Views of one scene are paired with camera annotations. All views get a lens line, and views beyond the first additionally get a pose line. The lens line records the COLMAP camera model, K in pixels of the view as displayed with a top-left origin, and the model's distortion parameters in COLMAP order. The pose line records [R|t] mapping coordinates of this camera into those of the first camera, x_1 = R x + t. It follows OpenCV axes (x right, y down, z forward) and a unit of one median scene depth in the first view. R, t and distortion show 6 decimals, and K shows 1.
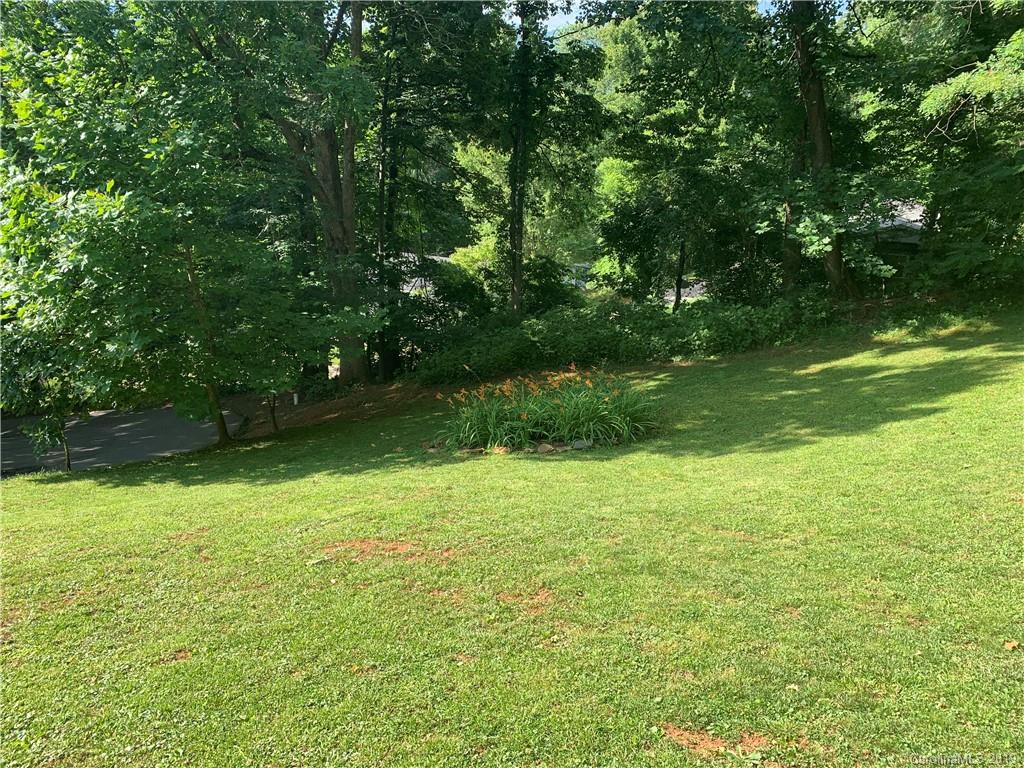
lens RADIAL K [[774.1, 0, 522.4], [0, 774.1, 393.9], [0, 0, 1]] dist [0.043506, -0.044910]
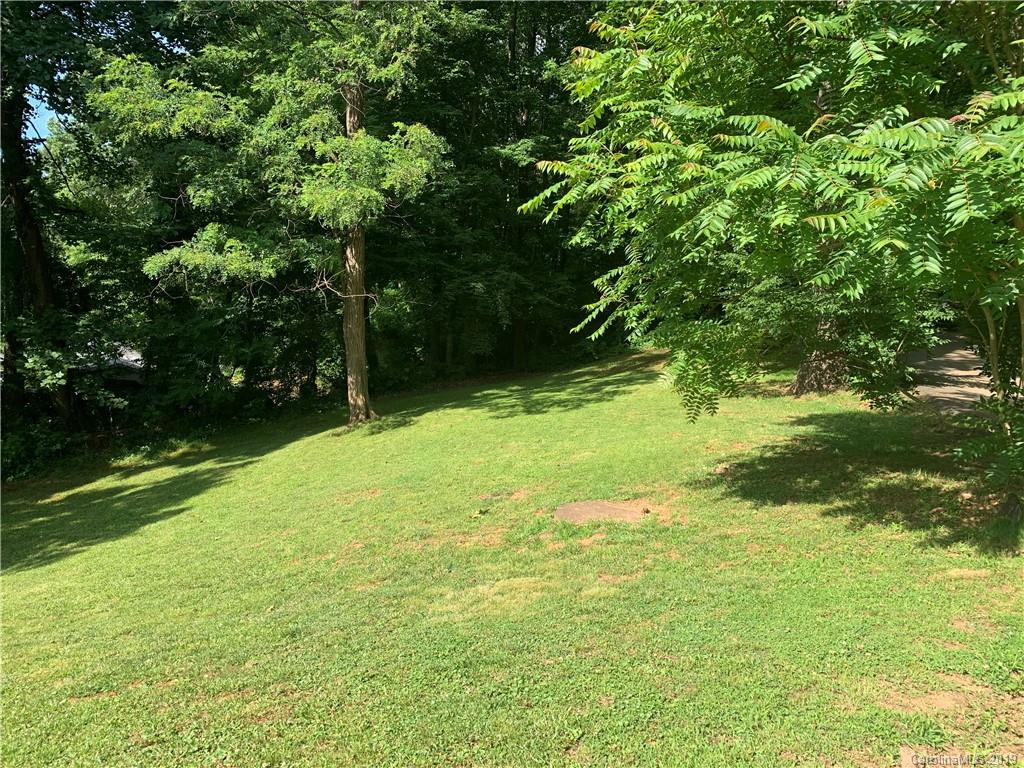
lens RADIAL K [[774.1, 0, 505.6], [0, 774.1, 384.6], [0, 0, 1]] dist [0.043506, -0.044910]
pose [[0.607110, 0.004223, 0.794607, -0.073430], [0.145772, 0.982423, -0.116597, 0.023838], [-0.781133, 0.186618, 0.595823, -0.087214]]
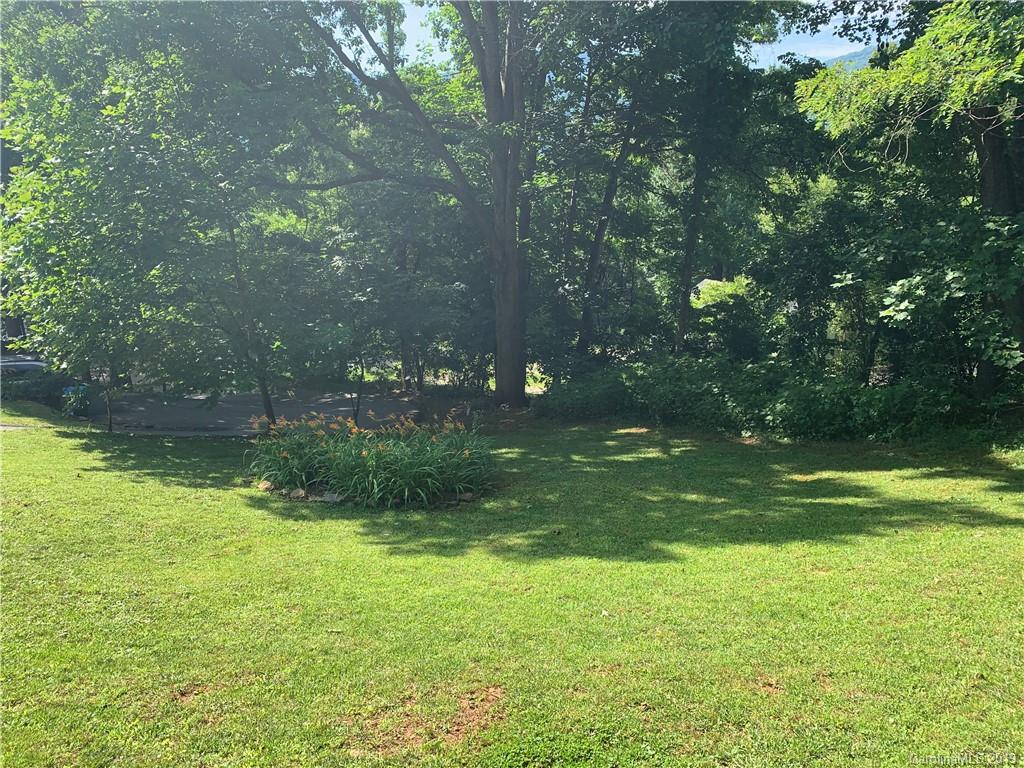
lens RADIAL K [[774.1, 0, 510.3], [0, 774.1, 384.0], [0, 0, 1]] dist [0.043506, -0.044910]
pose [[0.850400, 0.147804, -0.504950, 0.393428], [-0.169381, 0.985545, 0.003220, -0.057682], [0.498127, 0.082791, 0.863143, 0.174218]]
